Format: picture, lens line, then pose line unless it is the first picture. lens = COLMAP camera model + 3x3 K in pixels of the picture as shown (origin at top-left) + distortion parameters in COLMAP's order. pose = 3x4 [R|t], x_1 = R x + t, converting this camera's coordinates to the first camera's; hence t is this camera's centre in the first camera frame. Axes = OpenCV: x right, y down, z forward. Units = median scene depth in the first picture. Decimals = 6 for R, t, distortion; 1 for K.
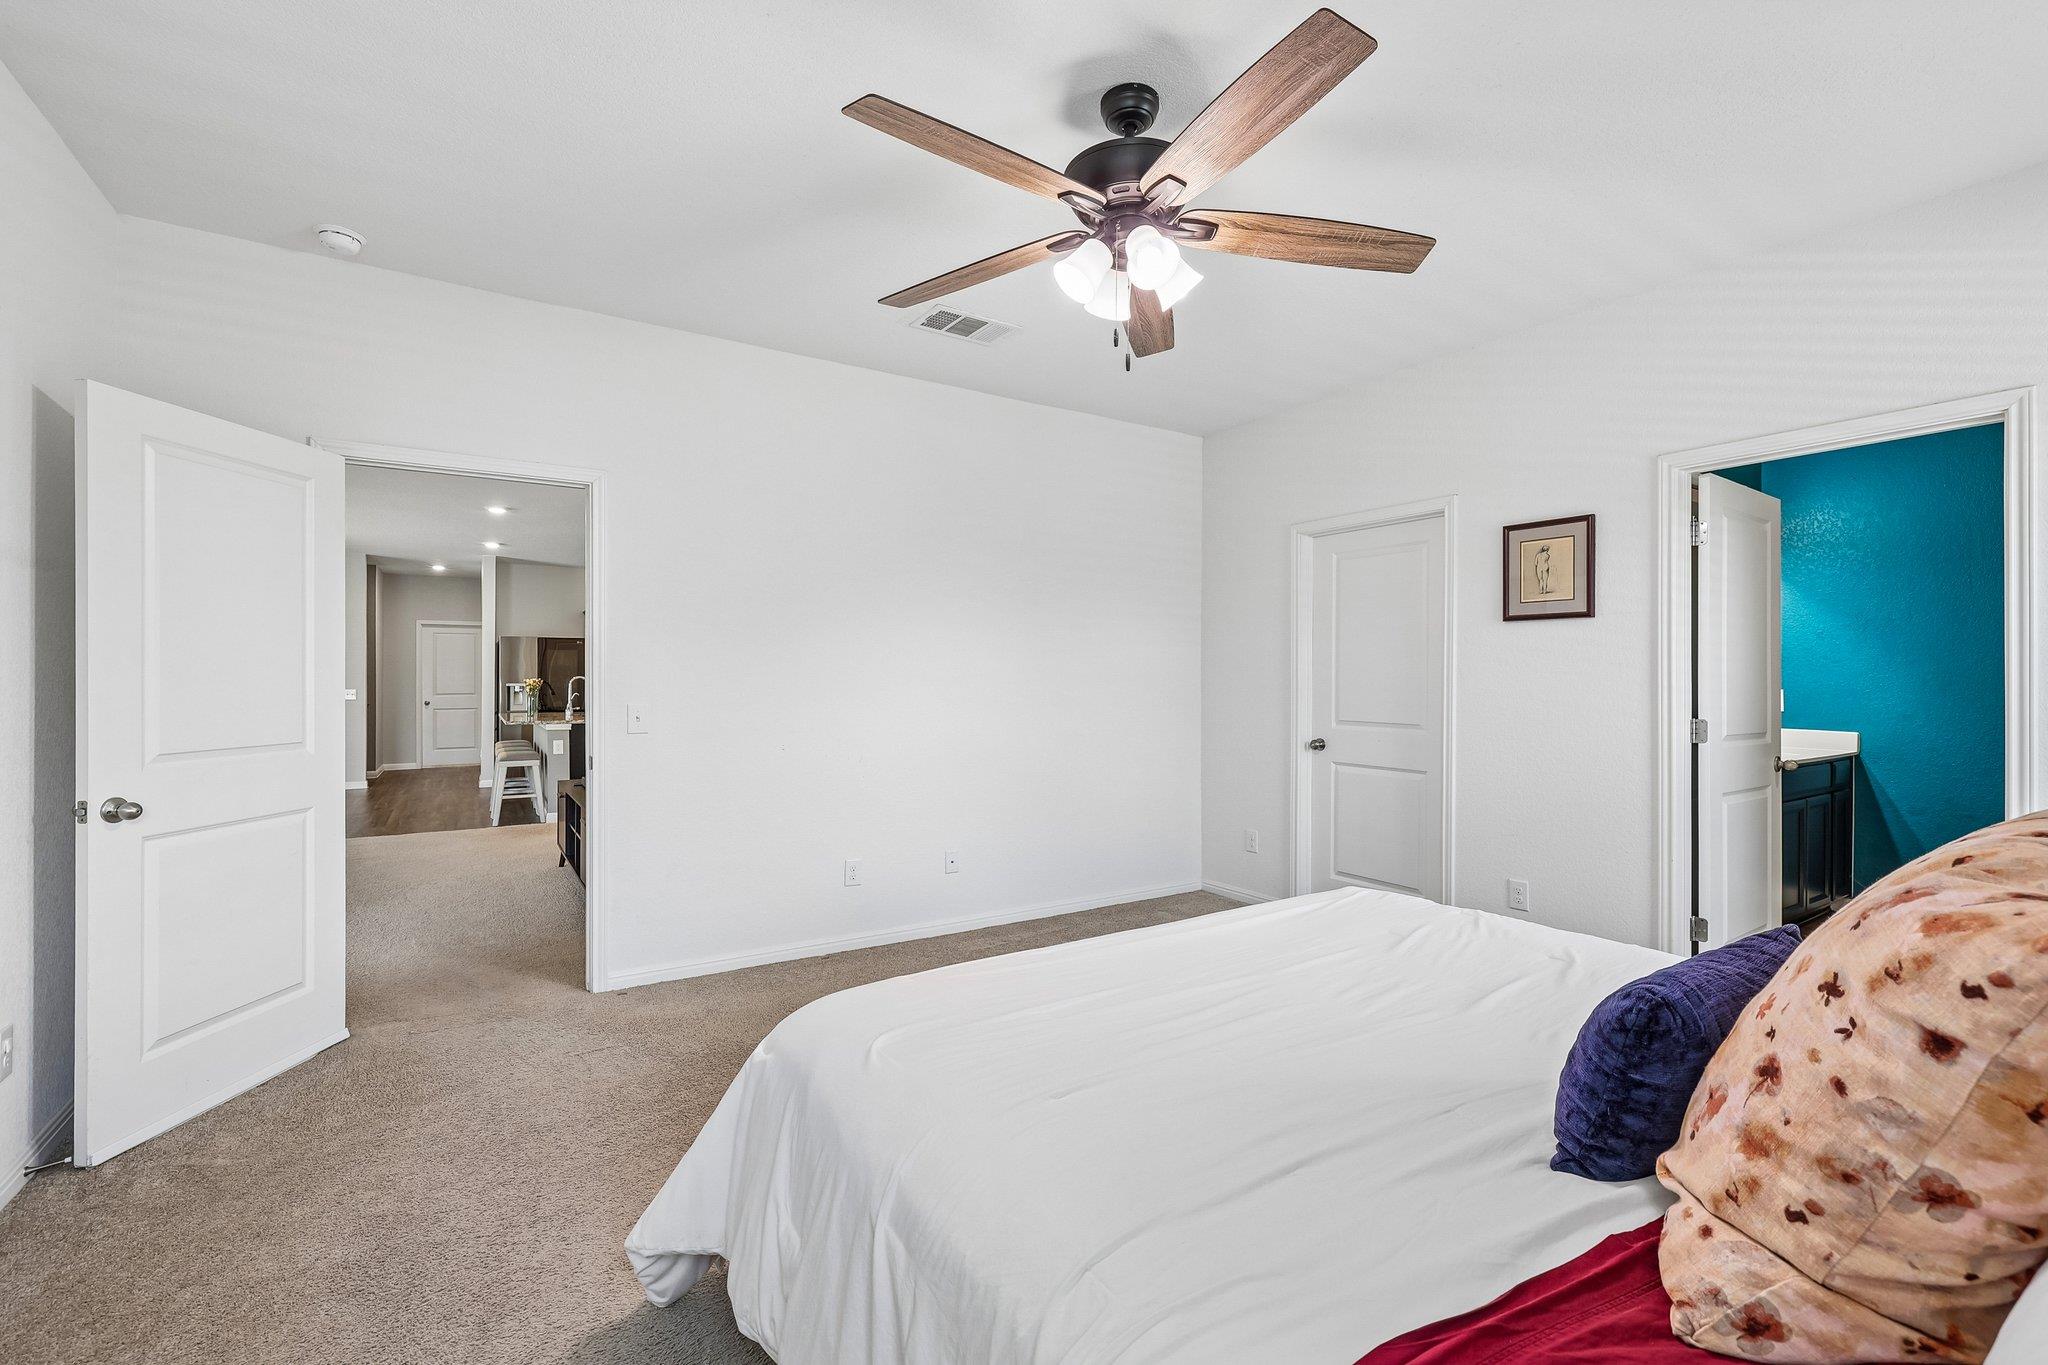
lens RADIAL K [[872.7, 0, 1024.0], [0, 872.7, 682.5], [0, 0, 1]] dist [0.000570, -0.000014]
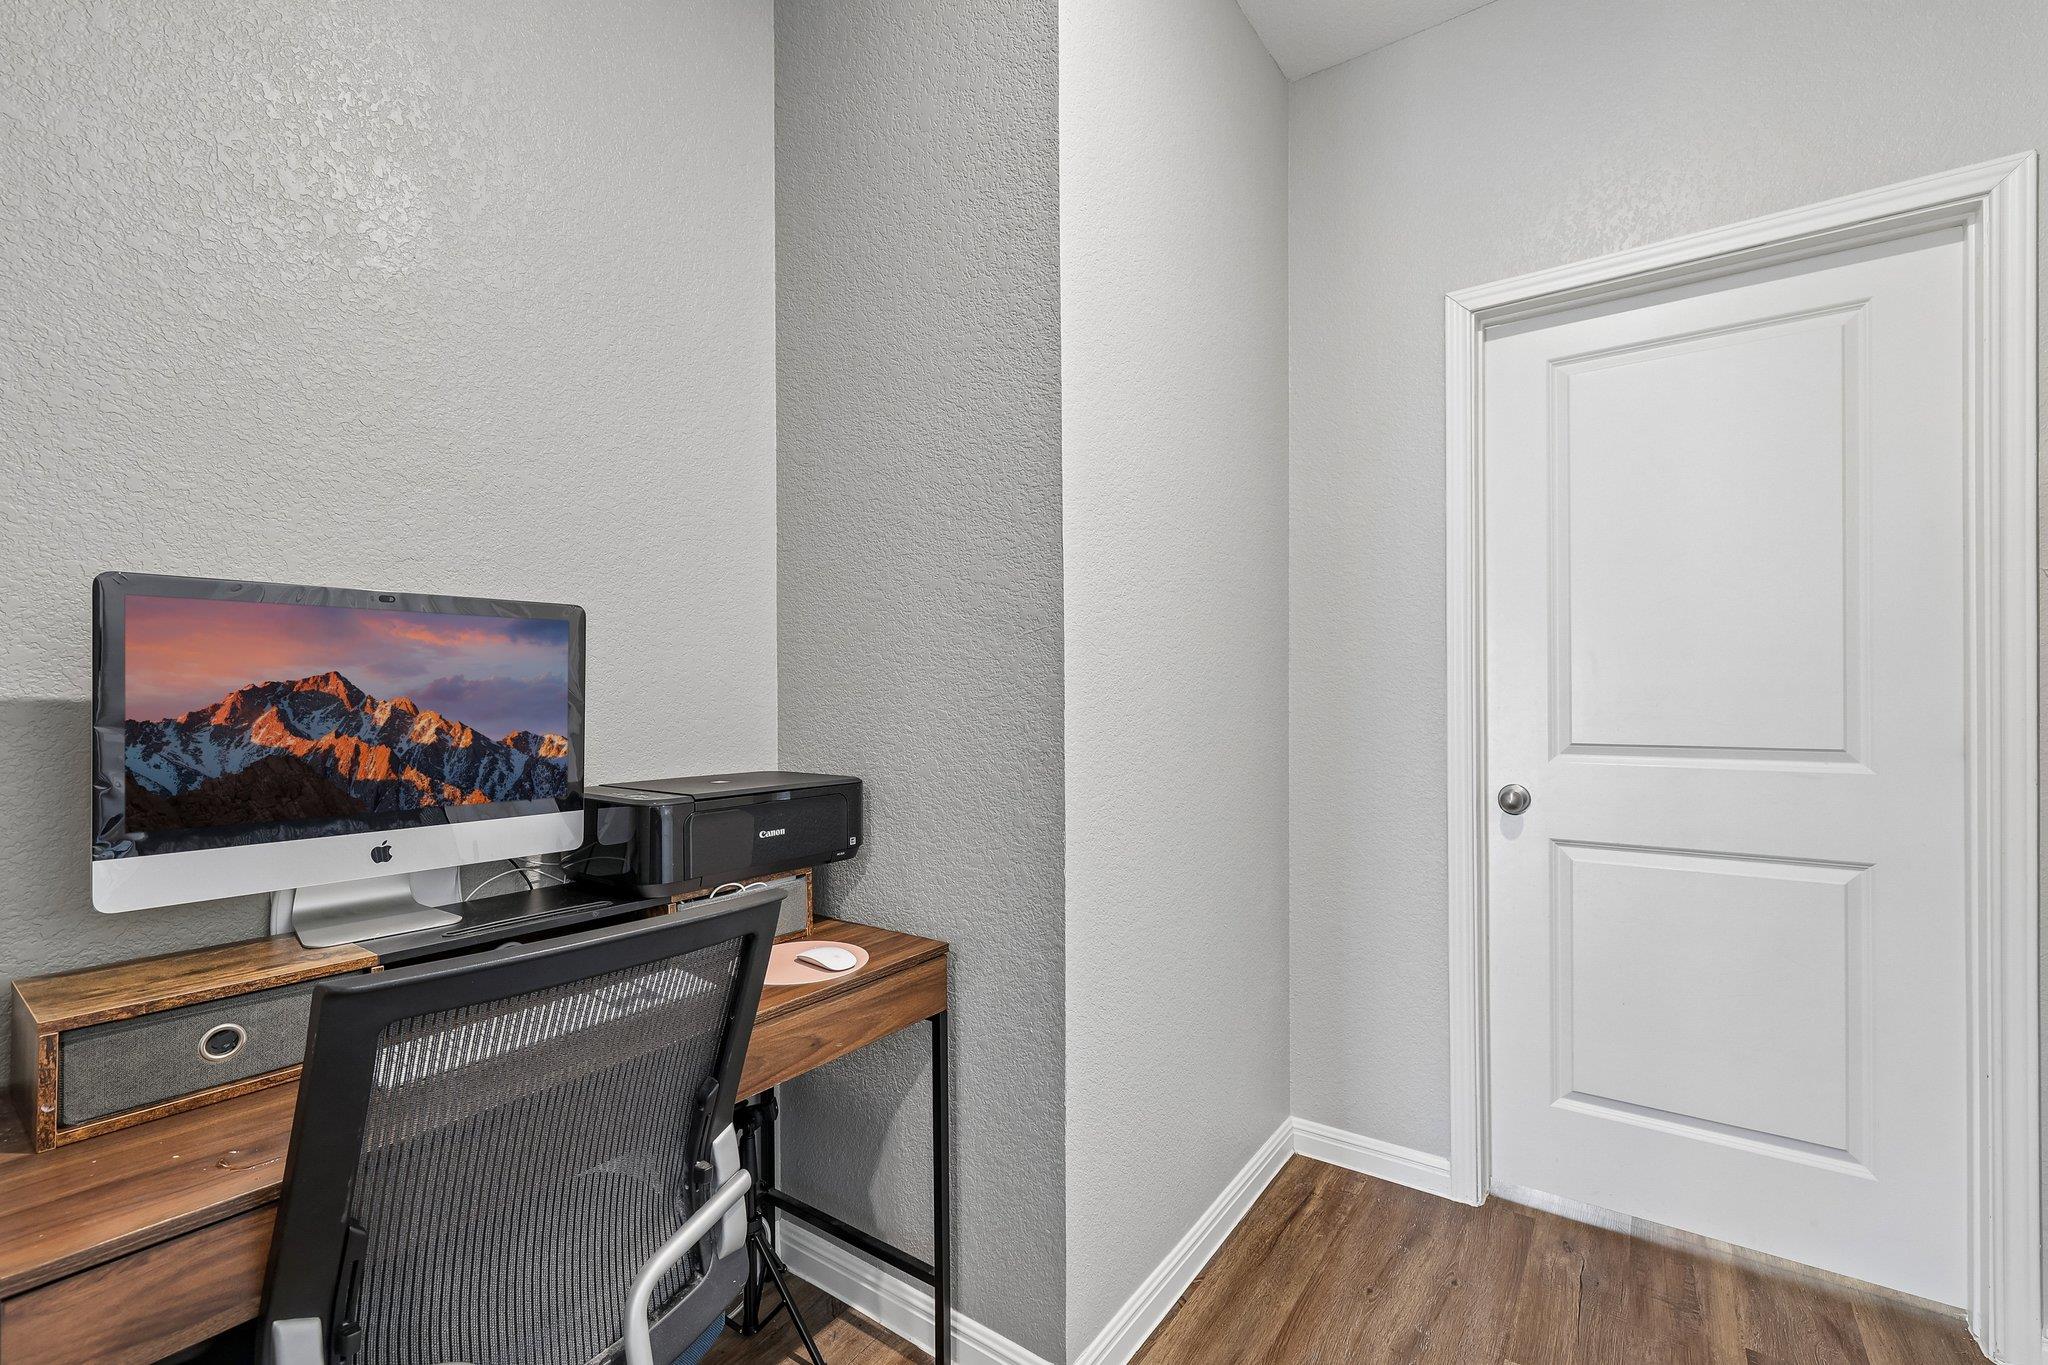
lens RADIAL K [[875.8, 0, 1024.2], [0, 875.8, 692.0], [0, 0, 1]] dist [-0.001260, -0.000183]
pose [[0.372021, -0.001981, -0.928222, -0.679692], [0.003417, 0.999994, -0.000765, 0.004107], [0.928218, -0.002887, 0.372025, 1.025954]]
